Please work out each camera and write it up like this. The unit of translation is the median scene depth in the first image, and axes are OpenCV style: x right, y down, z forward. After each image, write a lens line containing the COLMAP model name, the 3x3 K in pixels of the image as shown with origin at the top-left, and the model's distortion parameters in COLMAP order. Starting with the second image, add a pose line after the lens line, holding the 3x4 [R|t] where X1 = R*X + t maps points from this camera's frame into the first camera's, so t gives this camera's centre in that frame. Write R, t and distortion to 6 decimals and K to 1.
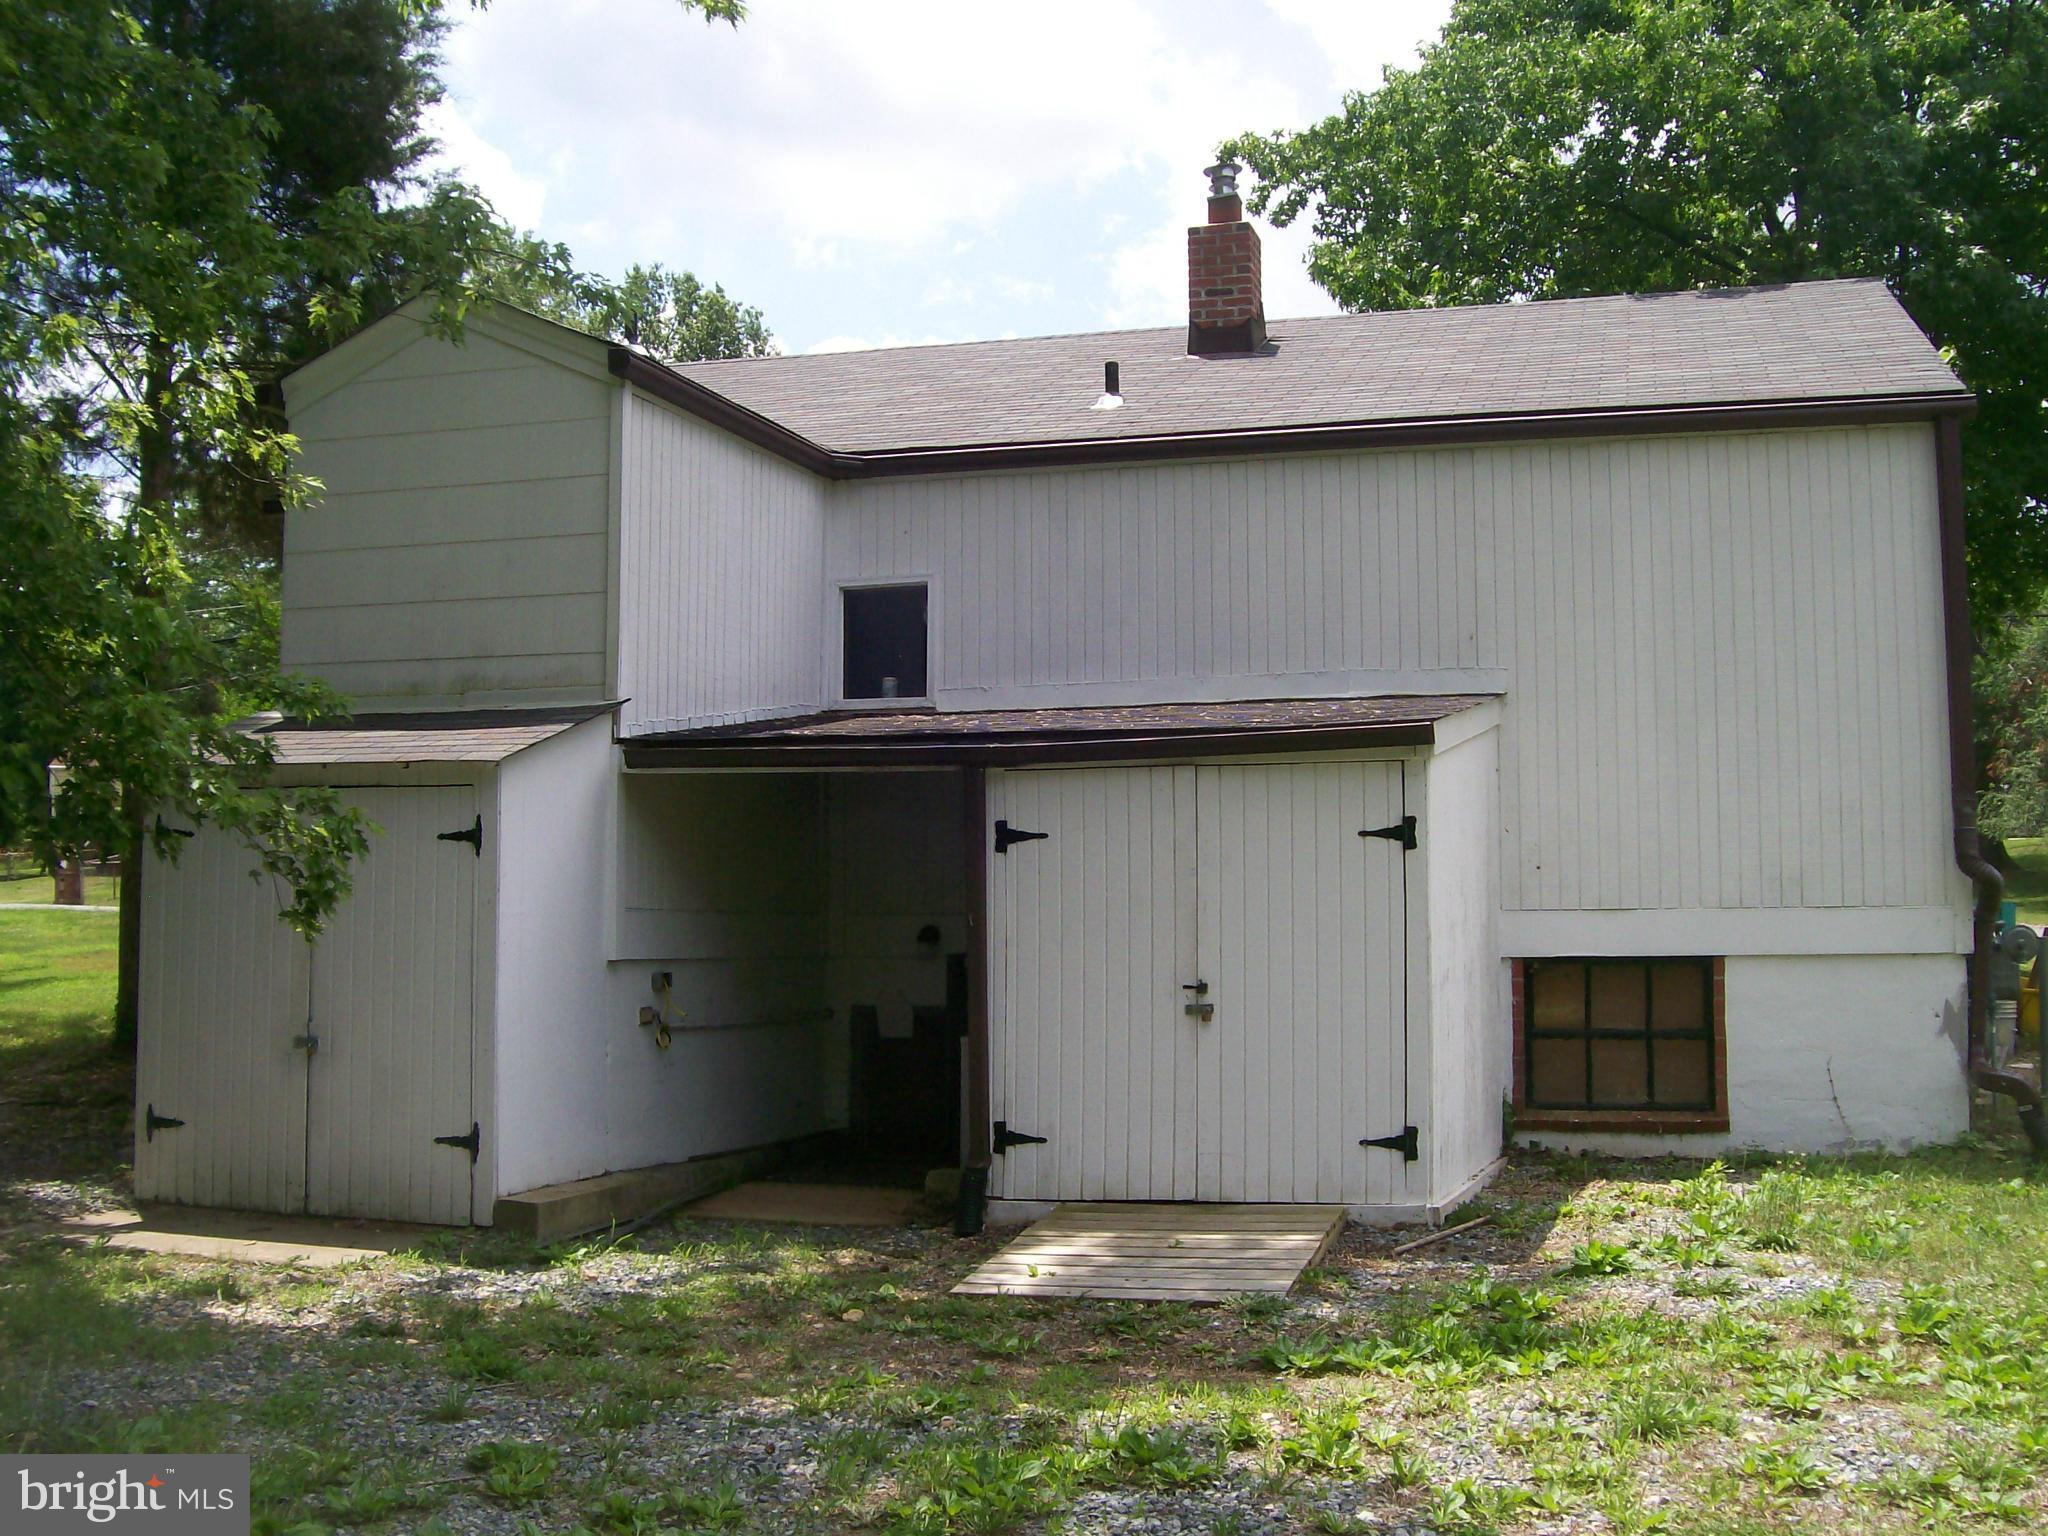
lens RADIAL K [[2238.3, 0, 1033.0], [0, 2238.3, 735.1], [0, 0, 1]] dist [-0.173320, 0.120012]
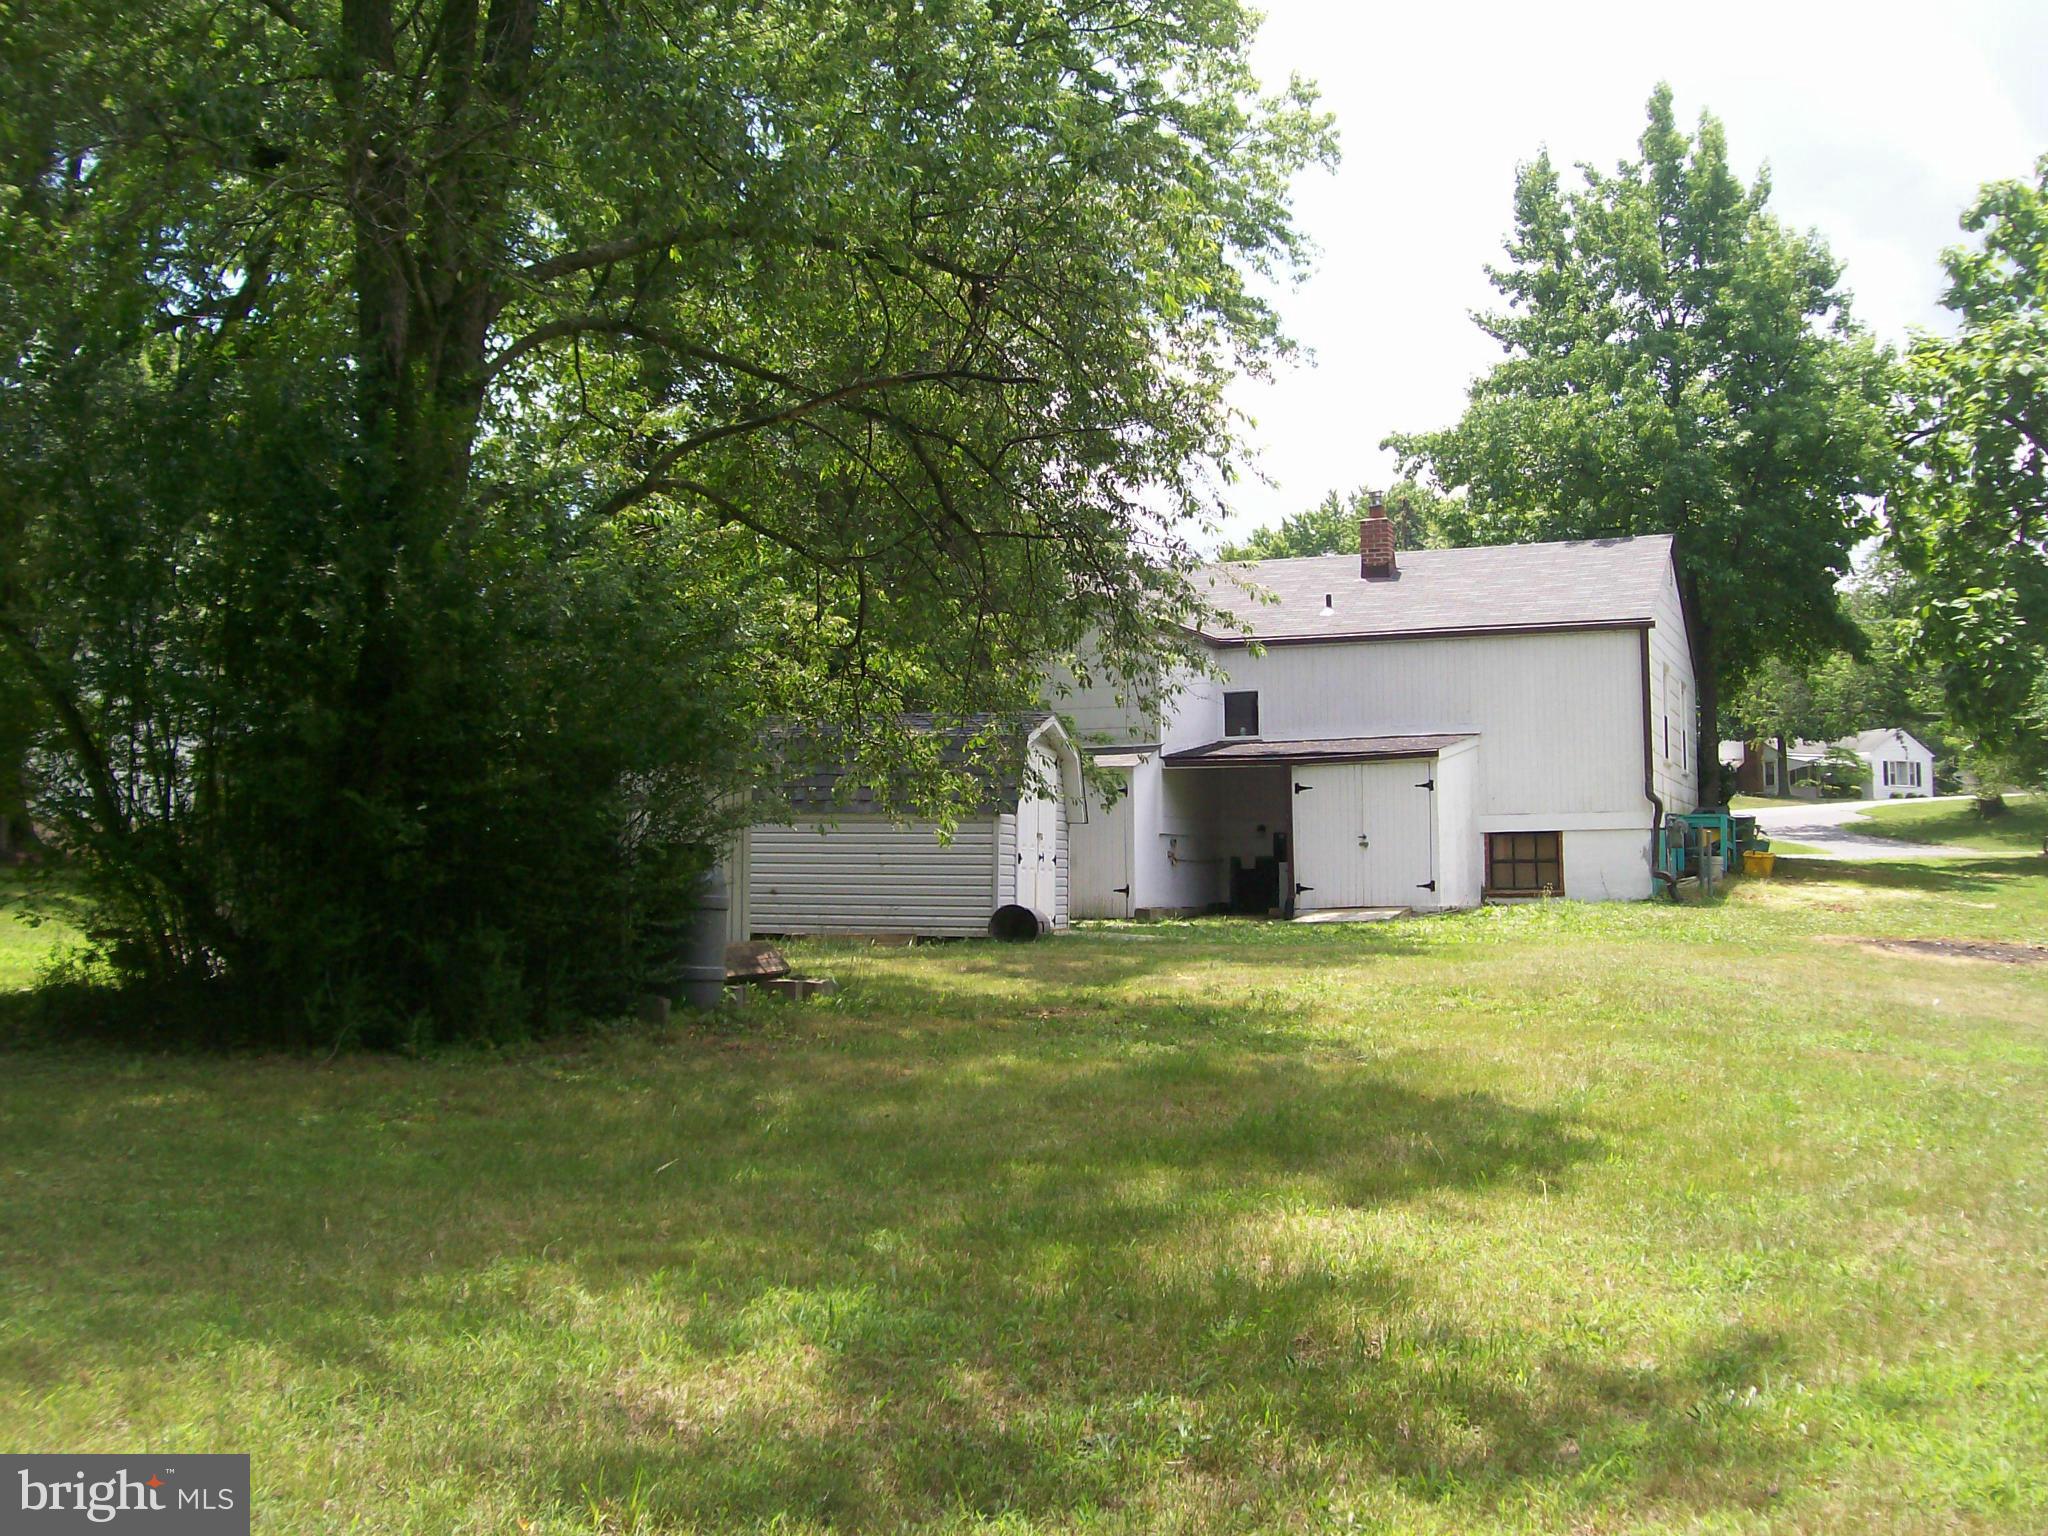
lens RADIAL K [[2238.3, 0, 1033.0], [0, 2238.3, 735.1], [0, 0, 1]] dist [-0.173320, 0.120012]
pose [[0.996040, -0.014296, -0.087755, -0.091985], [0.015434, 0.999805, 0.012308, -0.060863], [0.087561, -0.013614, 0.996066, -1.789021]]
